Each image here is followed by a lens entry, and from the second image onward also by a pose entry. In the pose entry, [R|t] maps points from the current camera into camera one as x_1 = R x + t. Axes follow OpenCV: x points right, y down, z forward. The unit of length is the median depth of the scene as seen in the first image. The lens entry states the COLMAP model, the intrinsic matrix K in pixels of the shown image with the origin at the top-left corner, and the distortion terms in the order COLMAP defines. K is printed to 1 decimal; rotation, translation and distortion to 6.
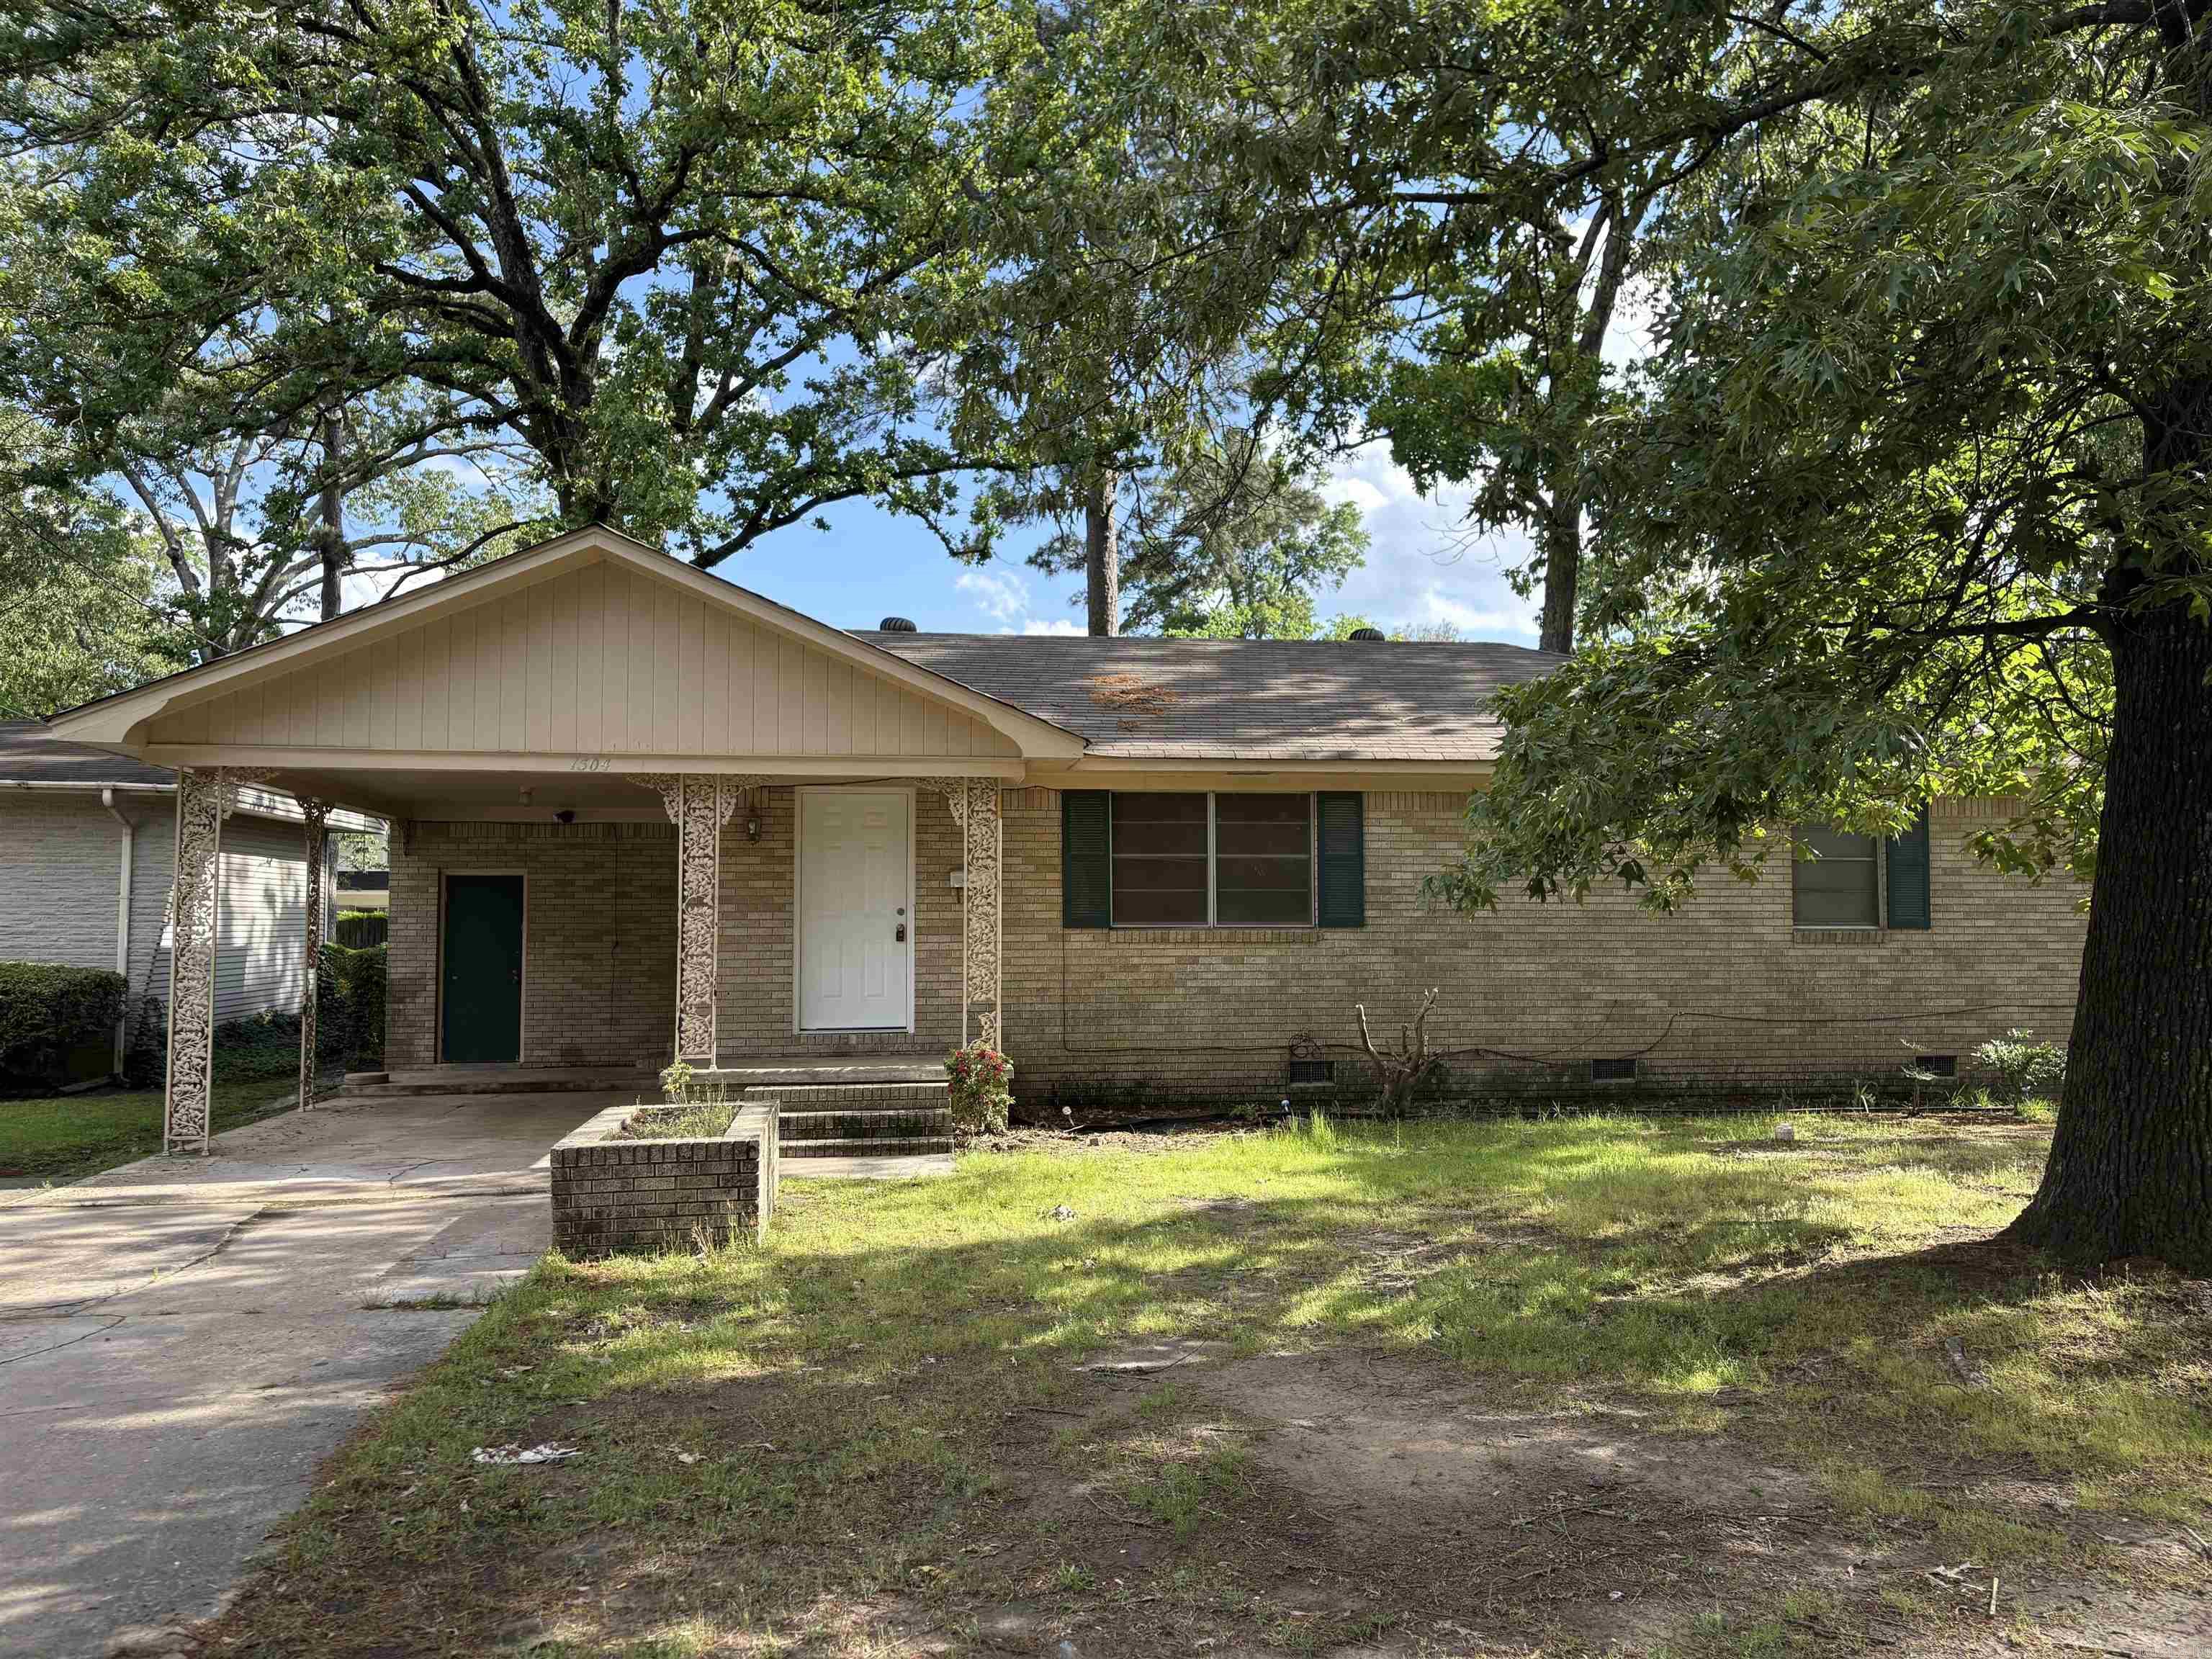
lens RADIAL K [[1669.1, 0, 1095.1], [0, 1669.1, 825.9], [0, 0, 1]] dist [0.066248, -0.070735]
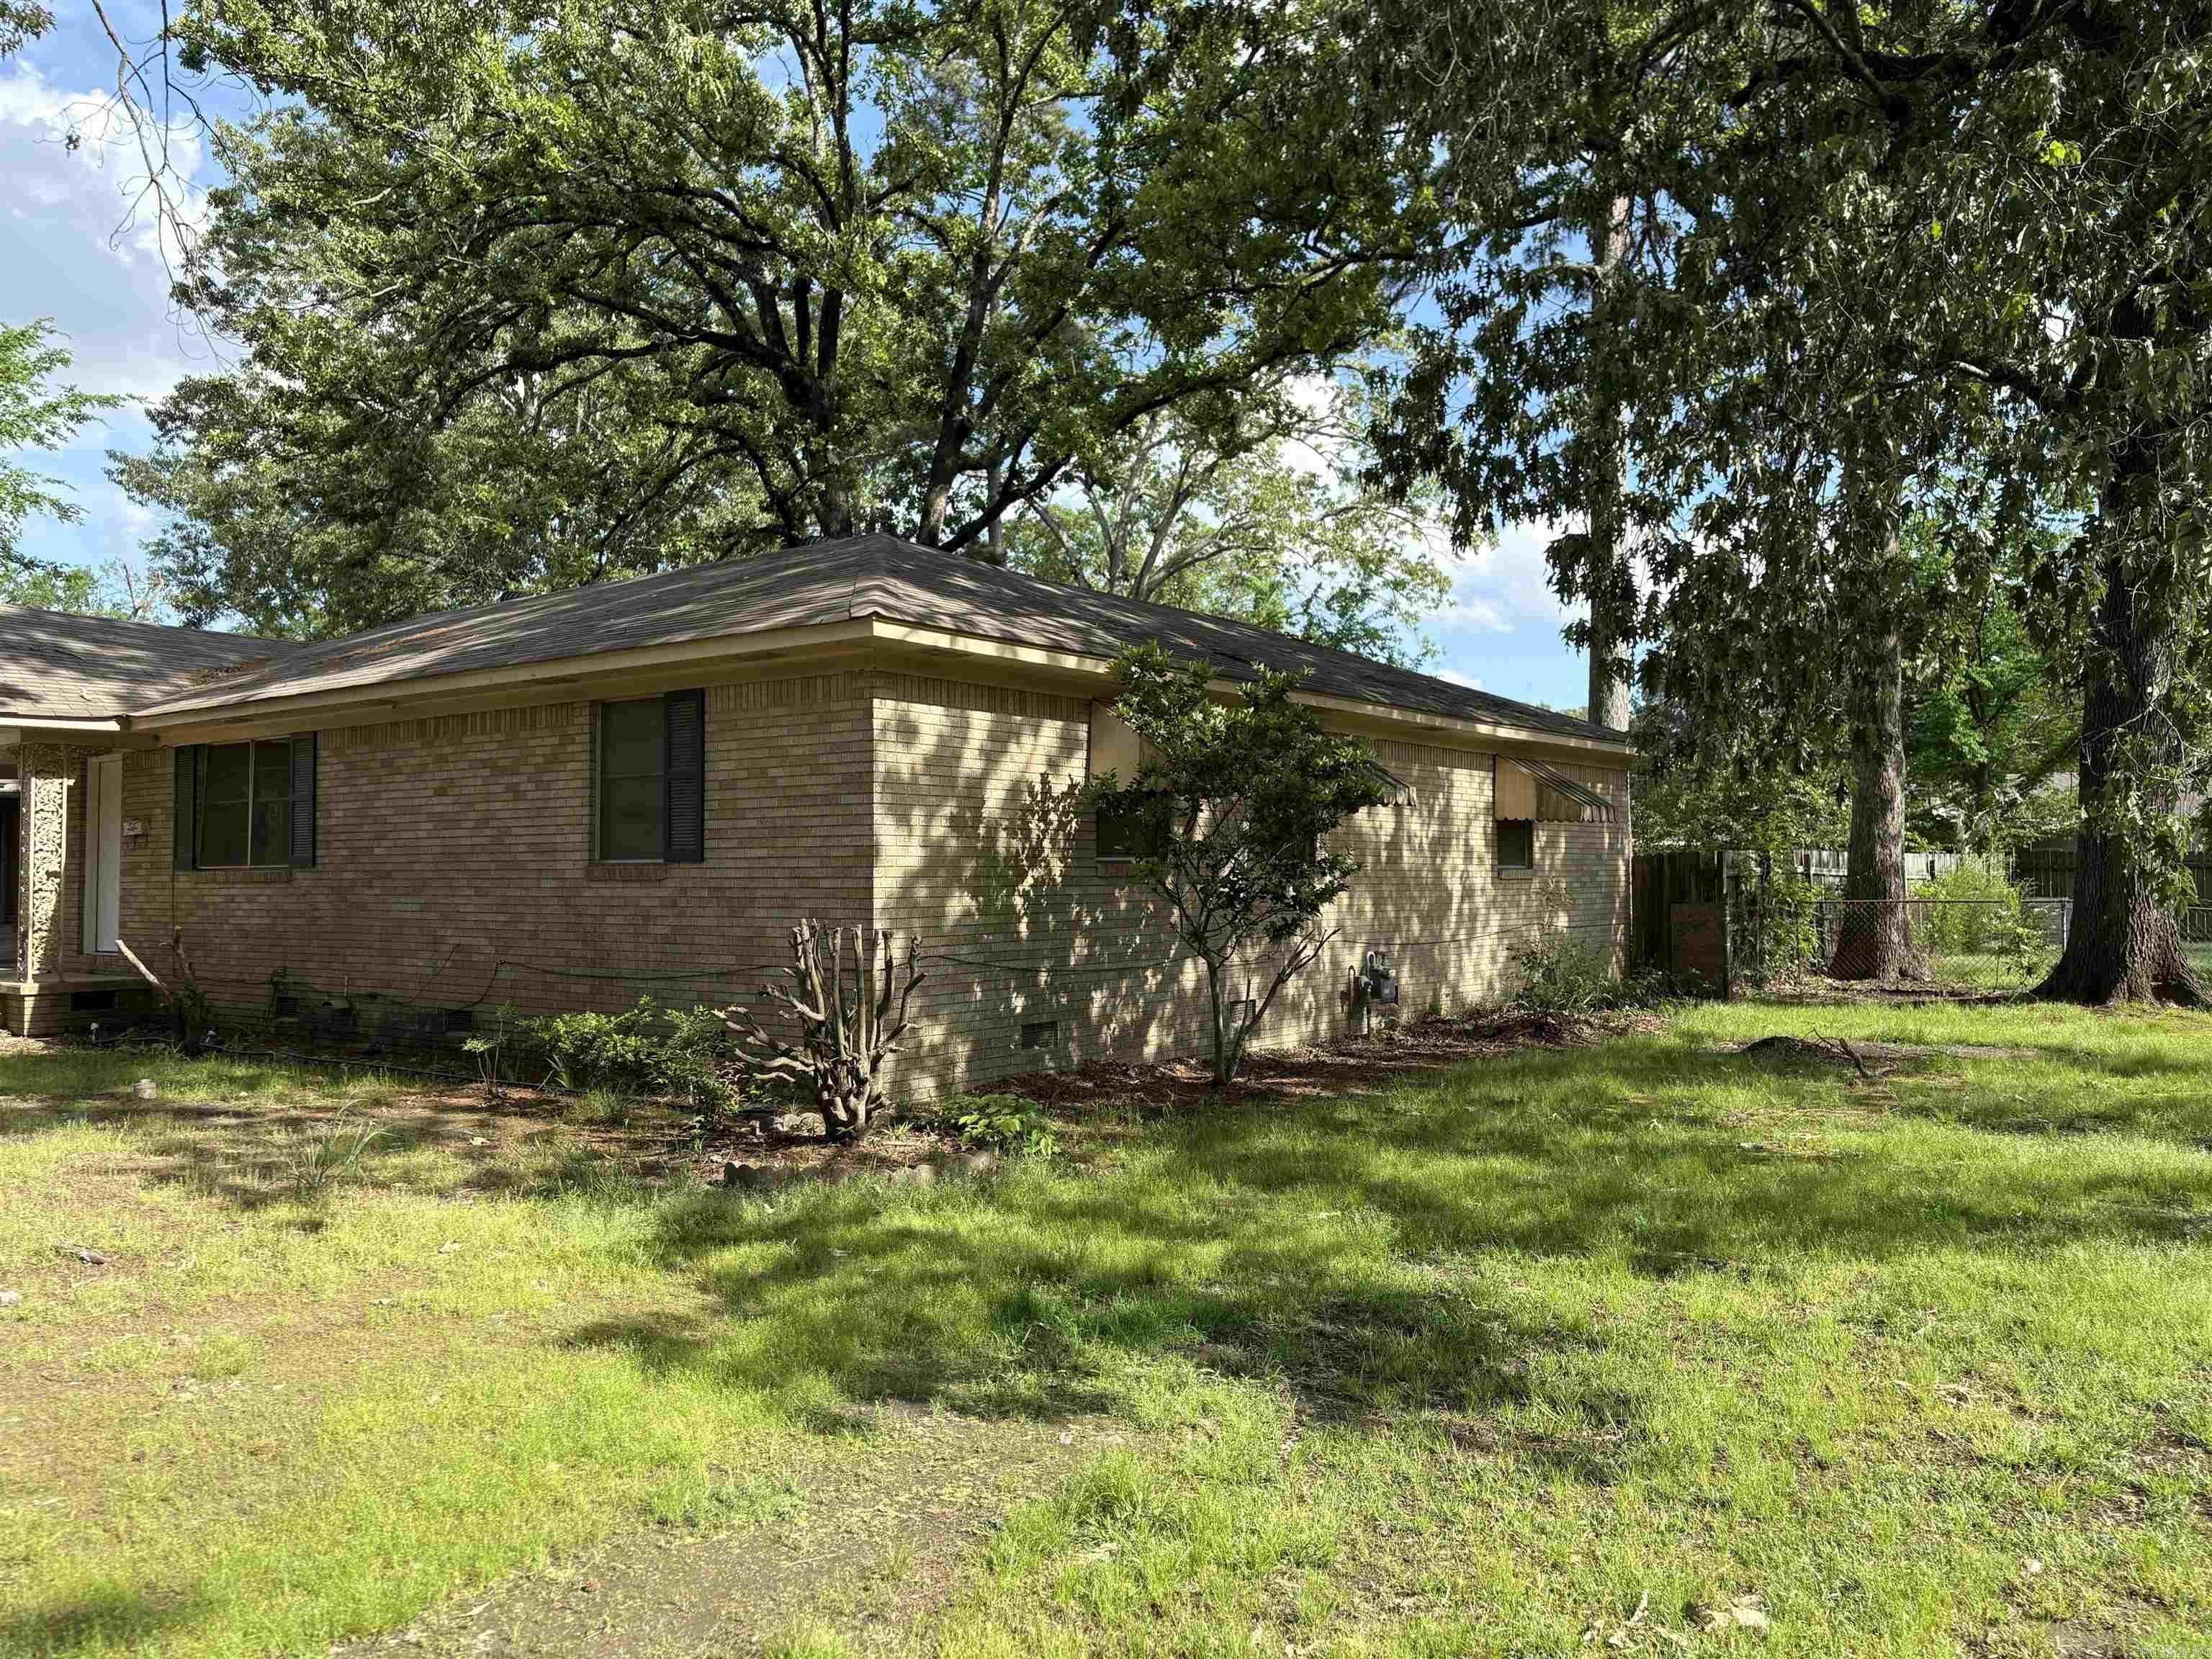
lens RADIAL K [[1669.1, 0, 1118.3], [0, 1669.1, 824.1], [0, 0, 1]] dist [0.066248, -0.070735]
pose [[0.706528, -0.026114, -0.707203, 1.223428], [0.046261, 0.998886, 0.009332, 0.048093], [0.706171, -0.039310, 0.706949, 0.625723]]
